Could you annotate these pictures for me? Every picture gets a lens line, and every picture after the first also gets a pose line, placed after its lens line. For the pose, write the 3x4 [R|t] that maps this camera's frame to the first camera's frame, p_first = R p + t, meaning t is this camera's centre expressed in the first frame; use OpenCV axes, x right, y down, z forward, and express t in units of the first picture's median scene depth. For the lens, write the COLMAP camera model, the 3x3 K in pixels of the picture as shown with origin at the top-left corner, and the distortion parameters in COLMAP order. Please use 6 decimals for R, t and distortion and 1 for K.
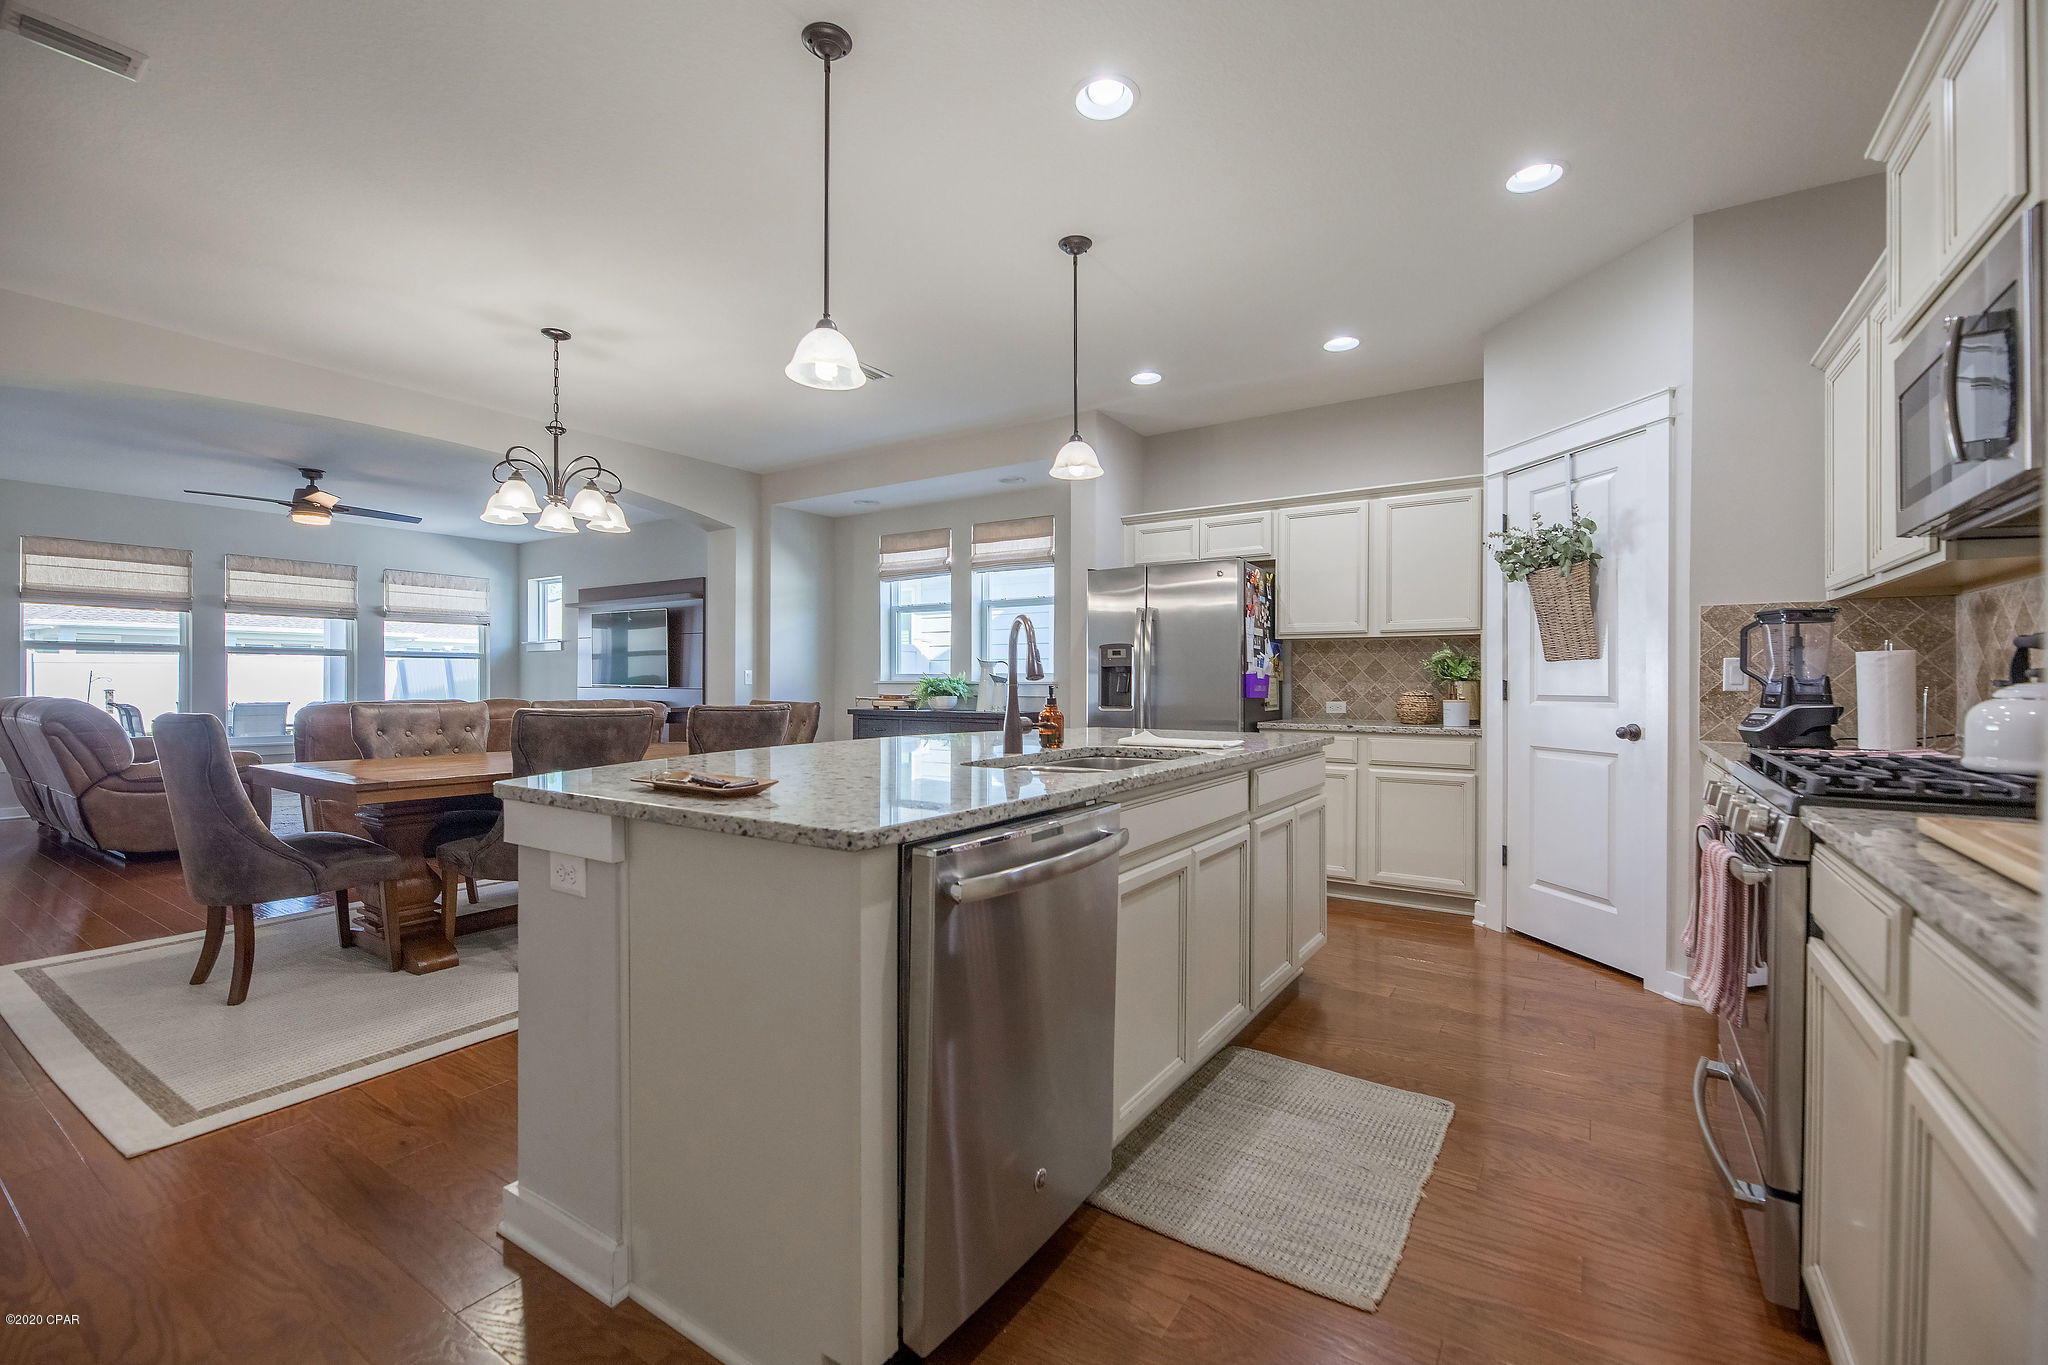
lens RADIAL K [[862.7, 0, 1024.0], [0, 862.7, 682.5], [0, 0, 1]] dist [0.000406, -0.000752]
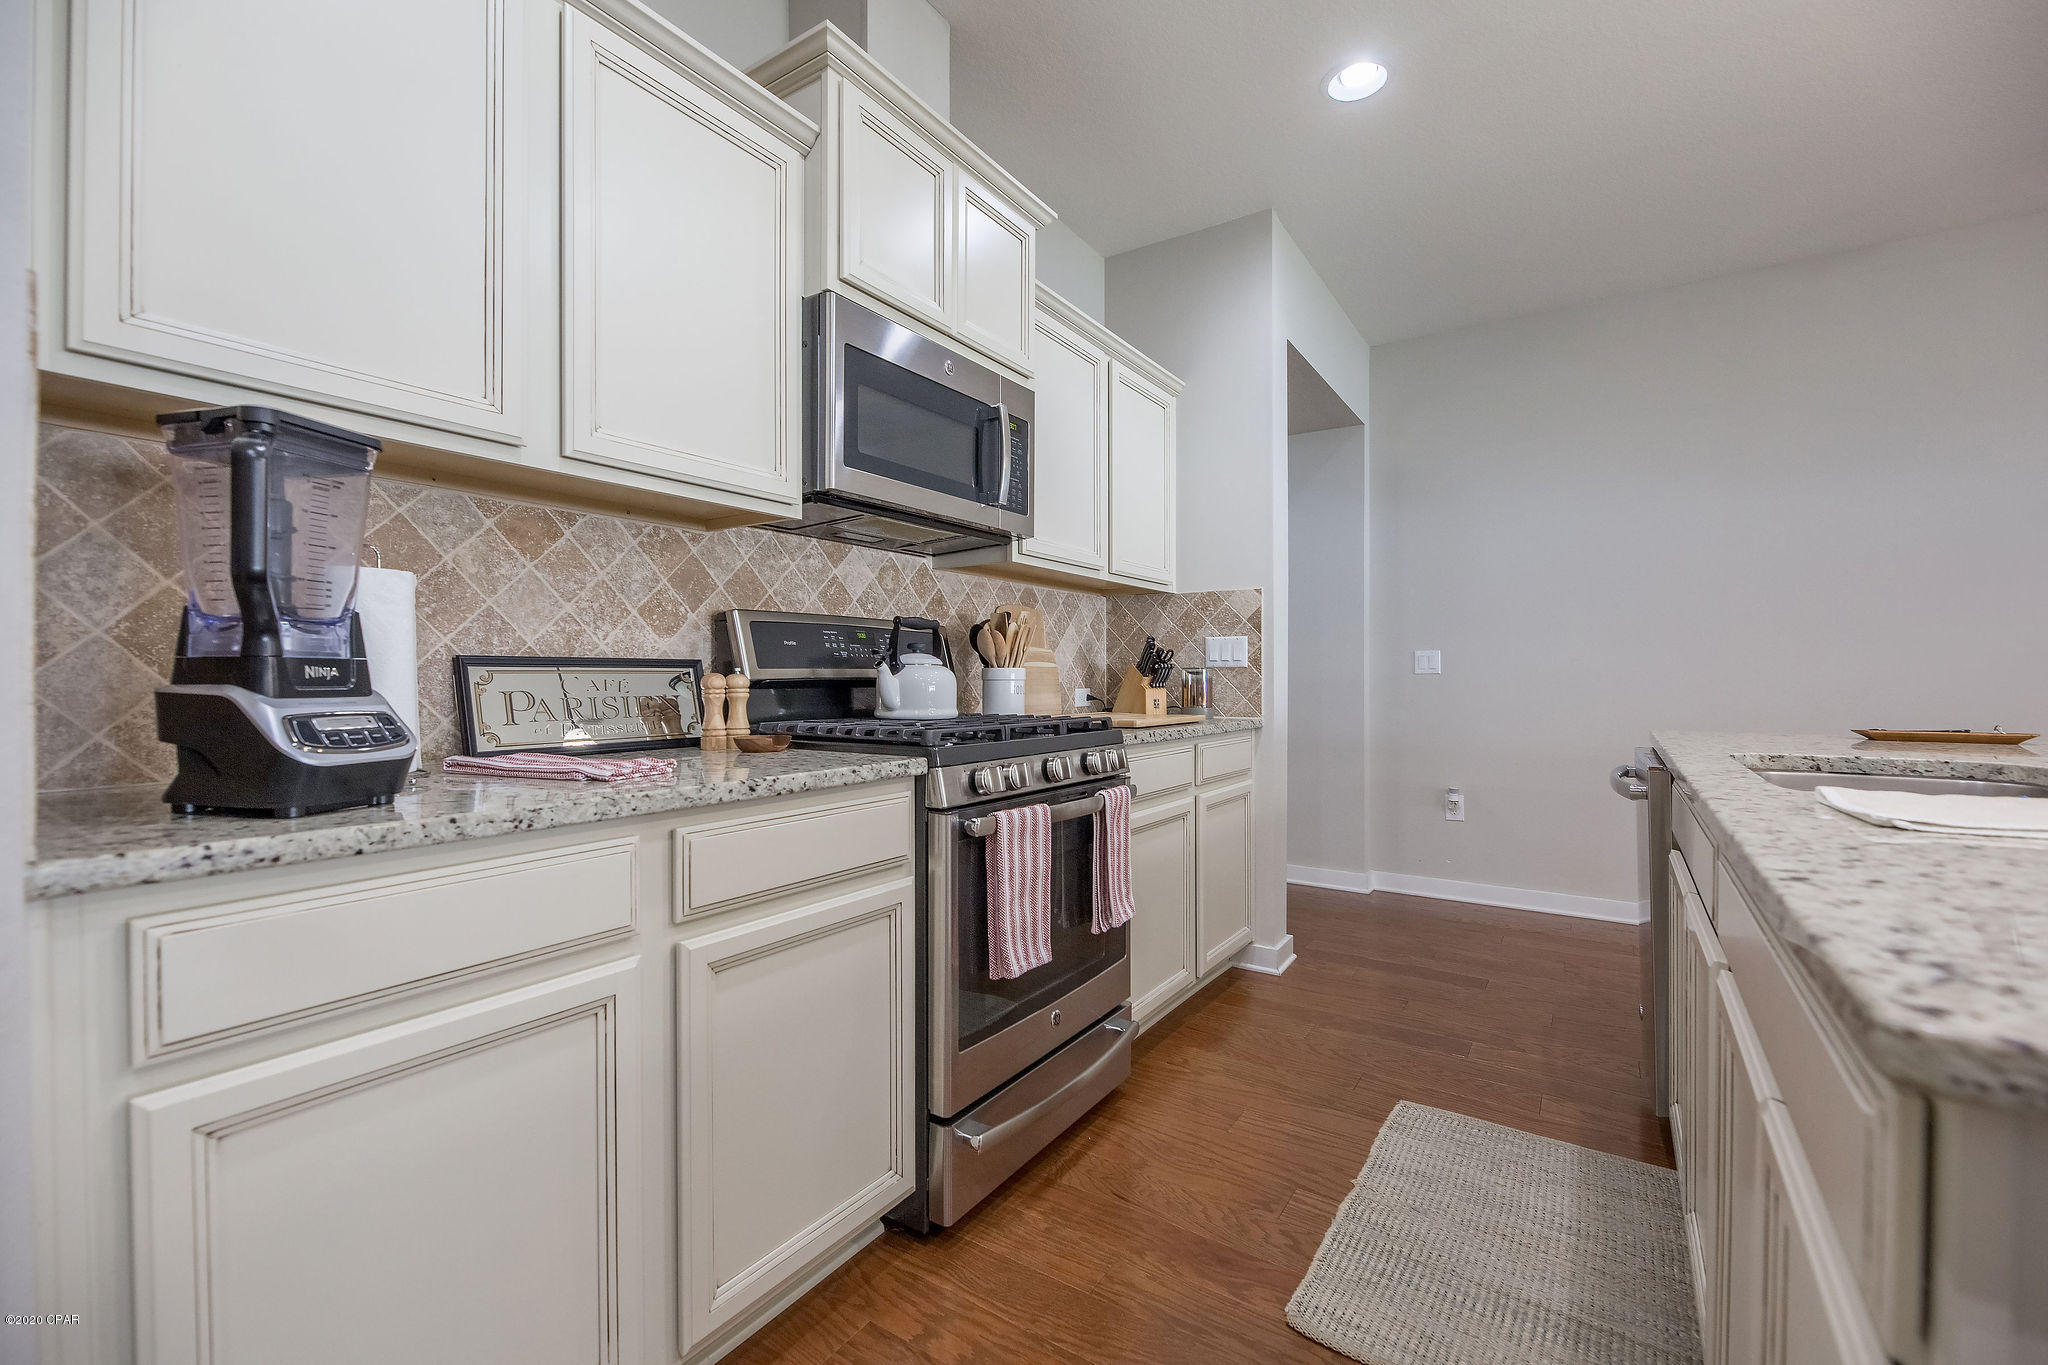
lens RADIAL K [[867.7, 0, 1024.0], [0, 867.7, 682.5], [0, 0, 1]] dist [-0.001500, -0.000217]
pose [[-0.999982, -0.002095, -0.005680, 0.319559], [-0.002140, 0.999966, 0.007992, 0.010979], [0.005663, 0.008004, -0.999952, 0.749141]]
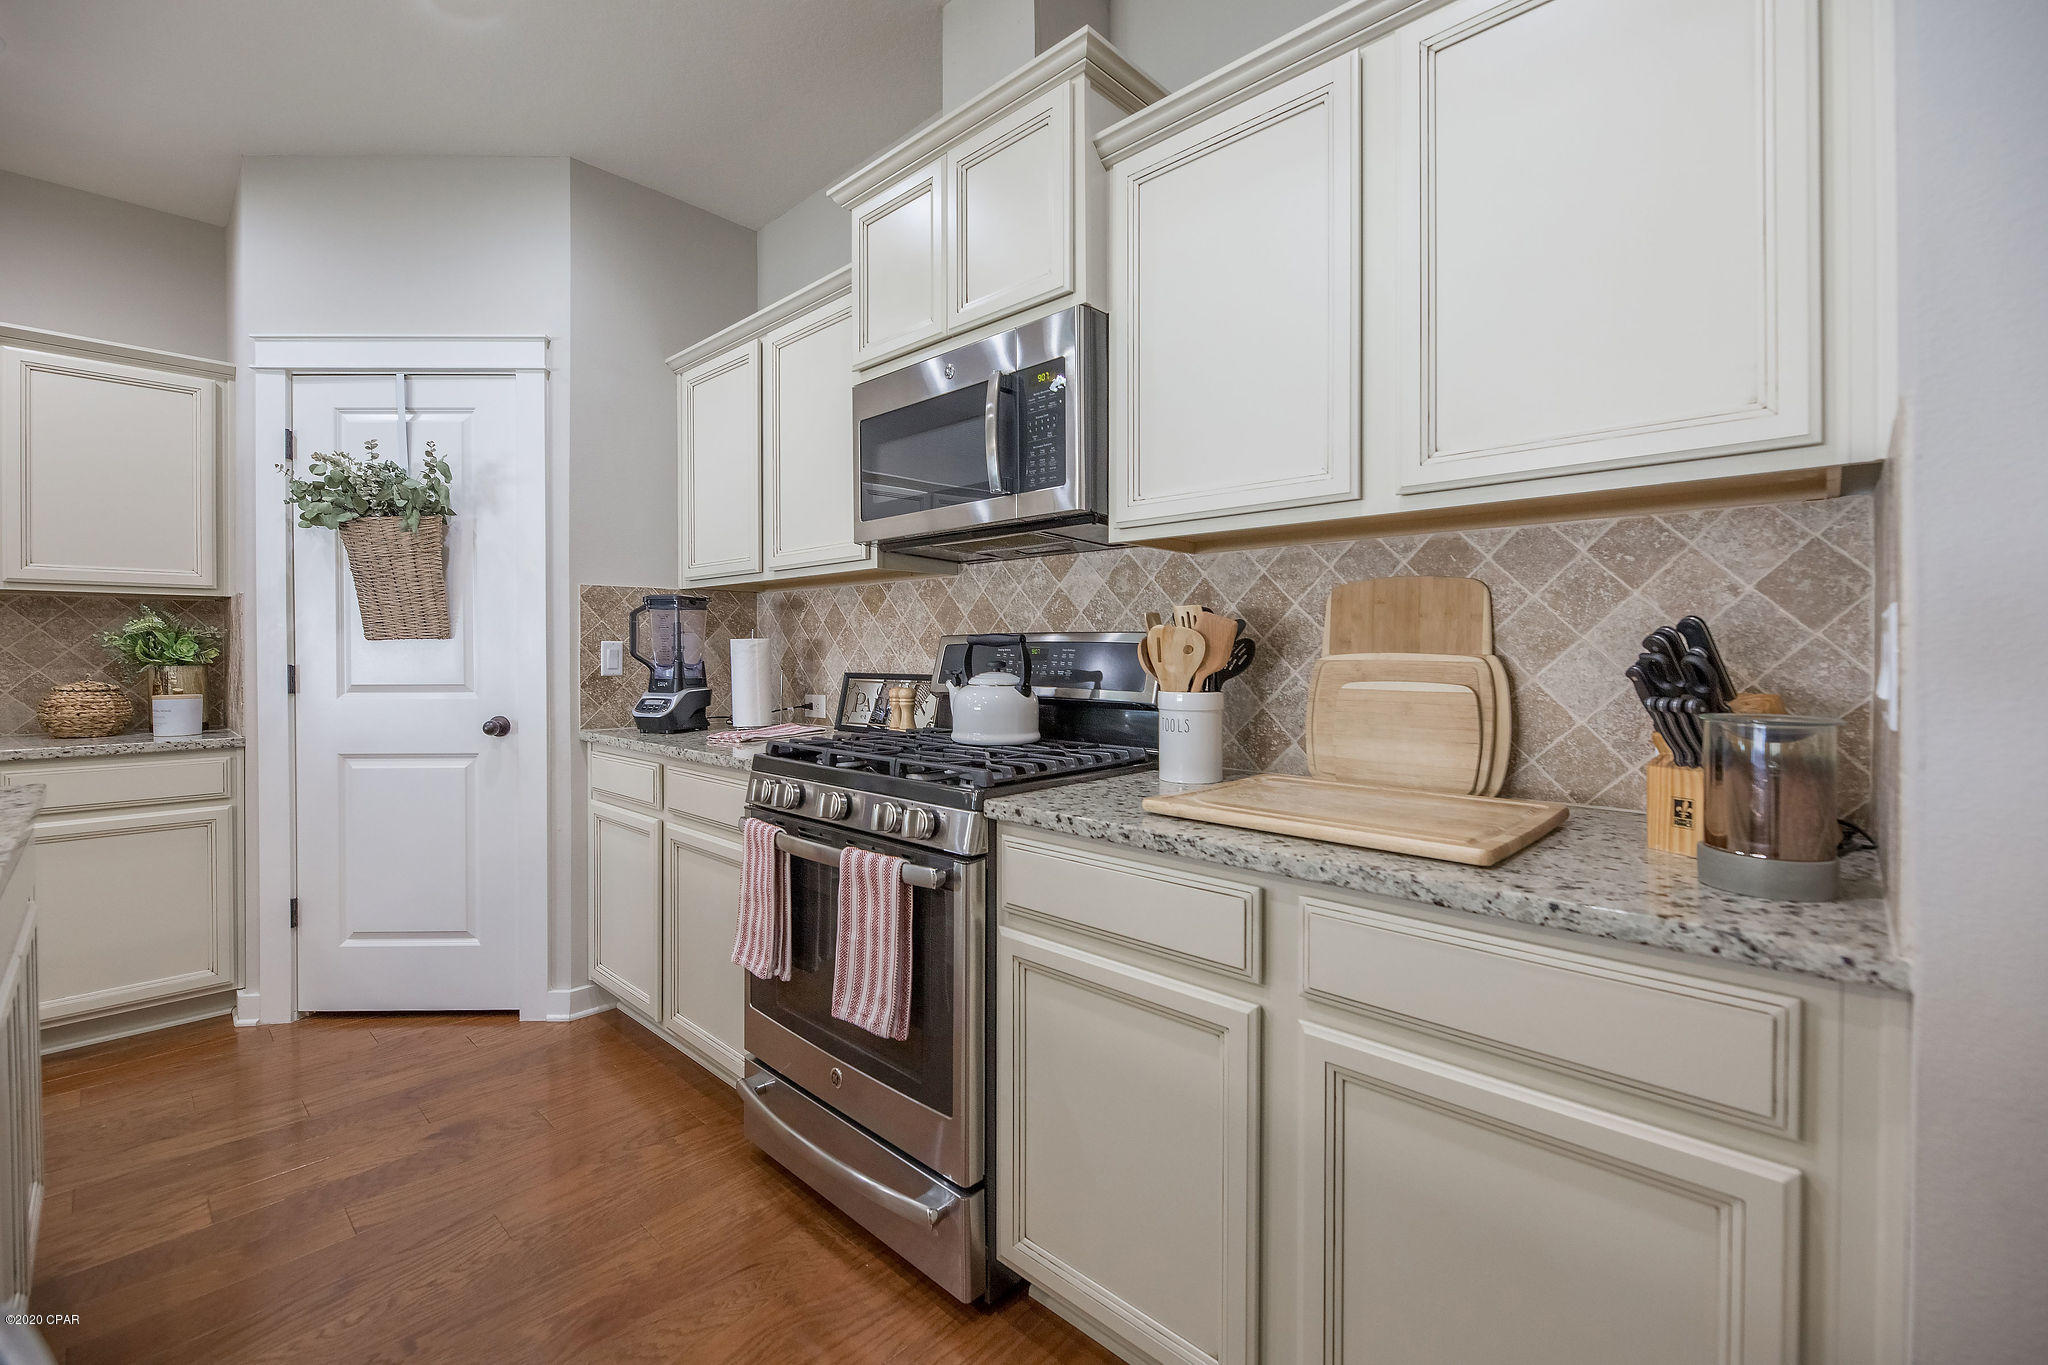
lens RADIAL K [[862.4, 0, 1021.7], [0, 862.4, 656.3], [0, 0, 1]] dist [-0.003810, -0.000503]
pose [[0.166656, -0.009214, 0.985972, -0.029569], [0.003668, 0.999955, 0.008724, -0.011029], [-0.986008, 0.002162, 0.166682, 0.231116]]
